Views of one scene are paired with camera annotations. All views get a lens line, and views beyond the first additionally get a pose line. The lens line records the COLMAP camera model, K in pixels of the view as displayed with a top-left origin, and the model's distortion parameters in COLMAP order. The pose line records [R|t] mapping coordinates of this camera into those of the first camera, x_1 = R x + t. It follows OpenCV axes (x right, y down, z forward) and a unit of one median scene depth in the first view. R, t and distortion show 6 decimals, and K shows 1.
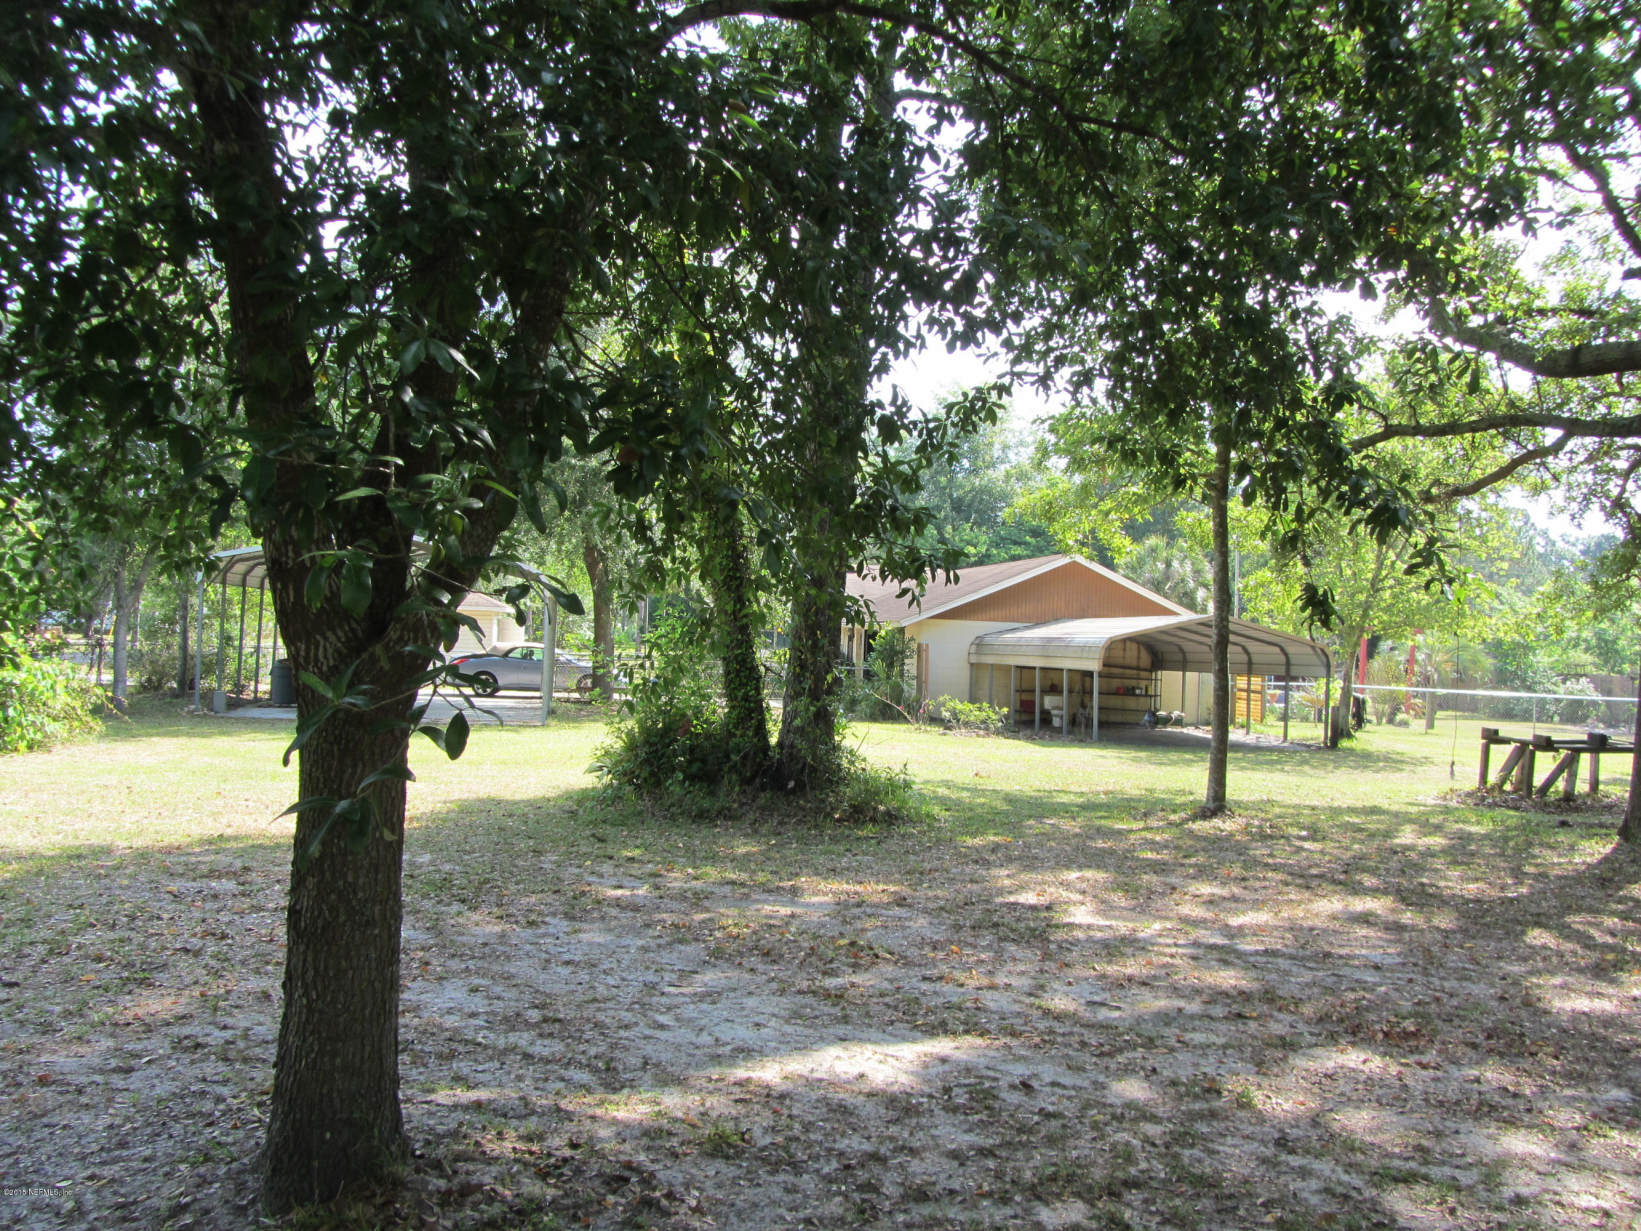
lens RADIAL K [[1478.6, 0, 820.5], [0, 1478.6, 615.5], [0, 0, 1]] dist [-0.000110, 0.001128]
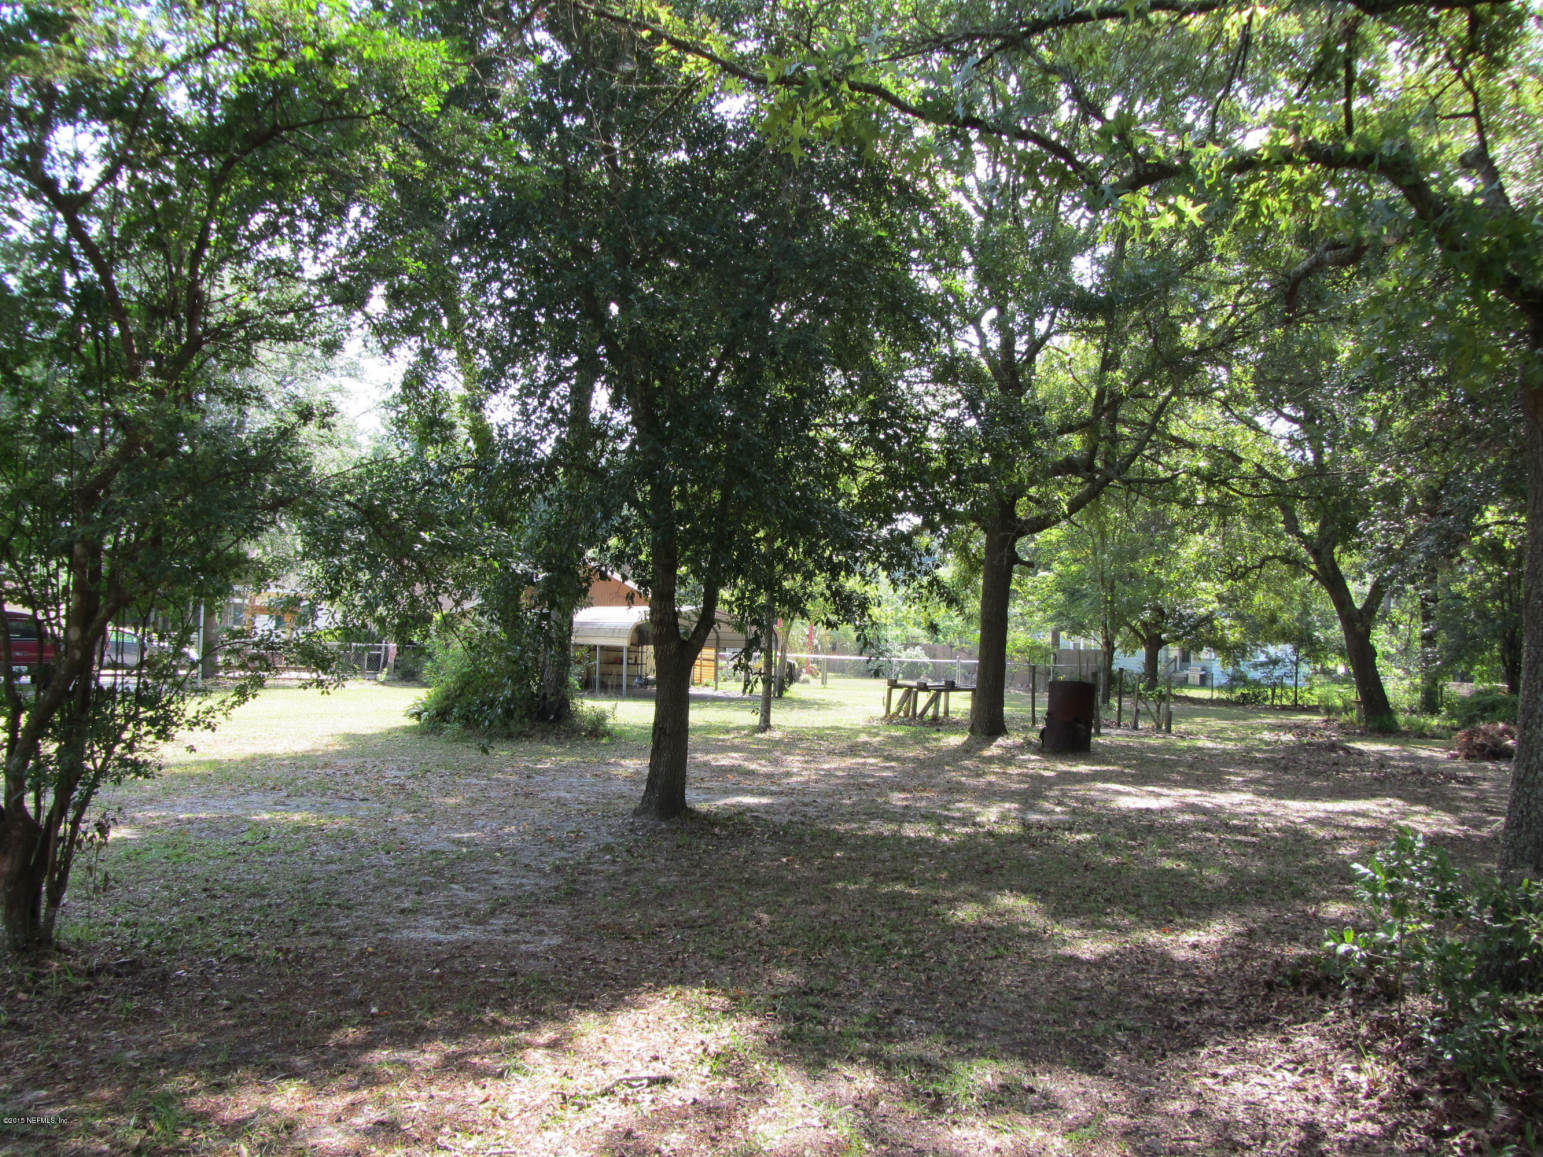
lens RADIAL K [[1390.3, 0, 771.5], [0, 1390.3, 578.5], [0, 0, 1]] dist [-0.000110, 0.001128]
pose [[0.926548, 0.005526, 0.376136, -0.260487], [-0.002102, 0.999953, -0.009513, -0.021472], [-0.376171, 0.008023, 0.926516, -0.395926]]
